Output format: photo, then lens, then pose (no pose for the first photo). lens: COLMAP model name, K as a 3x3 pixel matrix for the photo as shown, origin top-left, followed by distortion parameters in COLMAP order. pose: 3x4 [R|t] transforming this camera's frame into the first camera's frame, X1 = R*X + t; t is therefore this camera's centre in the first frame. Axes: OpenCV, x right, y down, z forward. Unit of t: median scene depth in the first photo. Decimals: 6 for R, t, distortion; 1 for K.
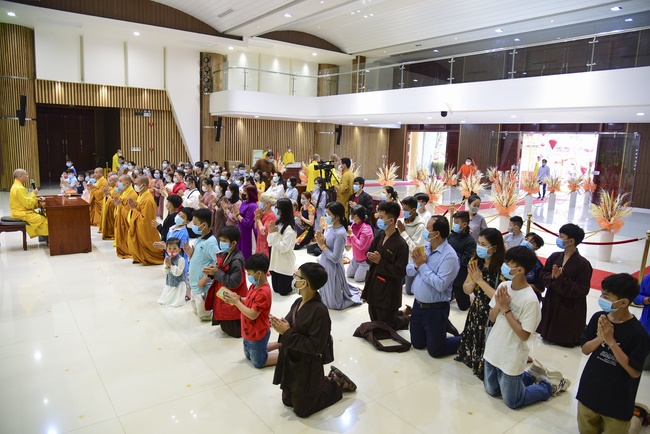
lens RADIAL K [[446.9, 0, 325.0], [0, 446.9, 217.0], [0, 0, 1]] dist [-0.107996, 0.065221]
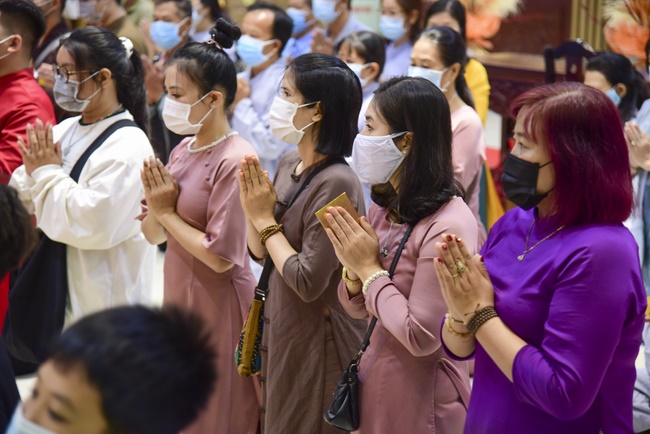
lens RADIAL K [[1832.8, 0, 325.0], [0, 1832.8, 217.0], [0, 0, 1]] dist [-0.006045, 0.124101]
pose [[0.994033, 0.002771, -0.109045, -0.165542], [-0.002936, 0.999995, -0.001354, -0.030540], [0.109040, 0.001666, 0.994036, 0.412753]]
